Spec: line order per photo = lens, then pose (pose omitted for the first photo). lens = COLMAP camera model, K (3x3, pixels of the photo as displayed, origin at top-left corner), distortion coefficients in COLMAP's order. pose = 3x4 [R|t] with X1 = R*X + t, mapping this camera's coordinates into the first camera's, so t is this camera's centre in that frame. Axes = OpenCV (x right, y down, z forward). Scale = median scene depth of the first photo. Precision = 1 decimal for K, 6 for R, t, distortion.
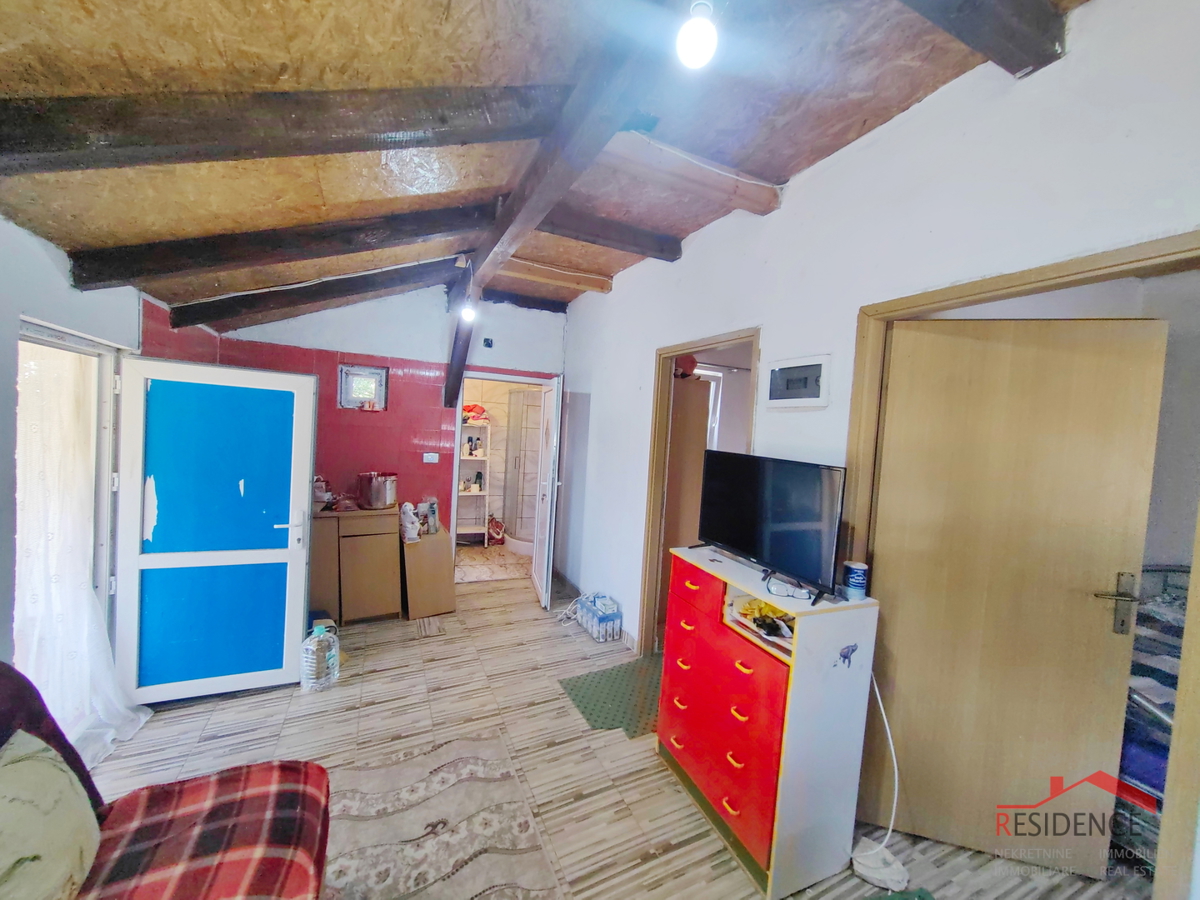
lens RADIAL K [[472.4, 0, 600.0], [0, 472.4, 450.0], [0, 0, 1]] dist [-0.000324, -0.000066]
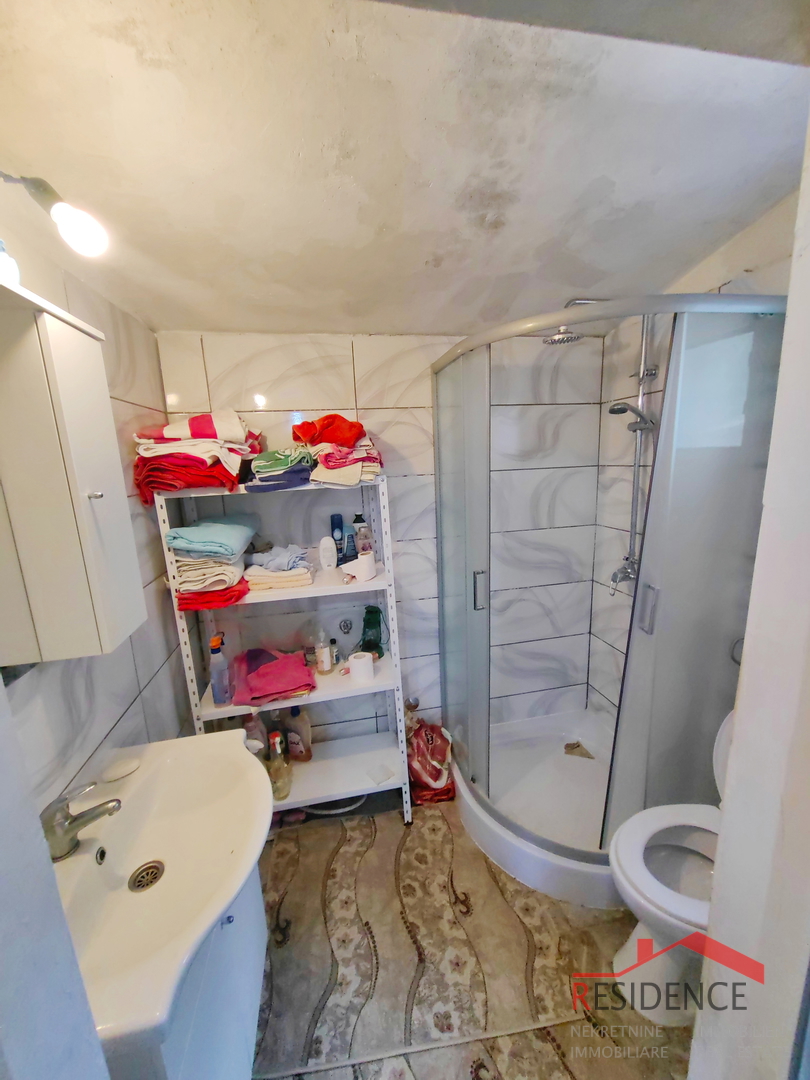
lens RADIAL K [[425.2, 0, 405.0], [0, 425.2, 540.0], [0, 0, 1]] dist [-0.000324, -0.000066]
pose [[0.971223, -0.057766, -0.231060, -0.241509], [0.092605, 0.985395, 0.142899, -0.079588], [0.219431, -0.160184, 0.962388, 1.115353]]
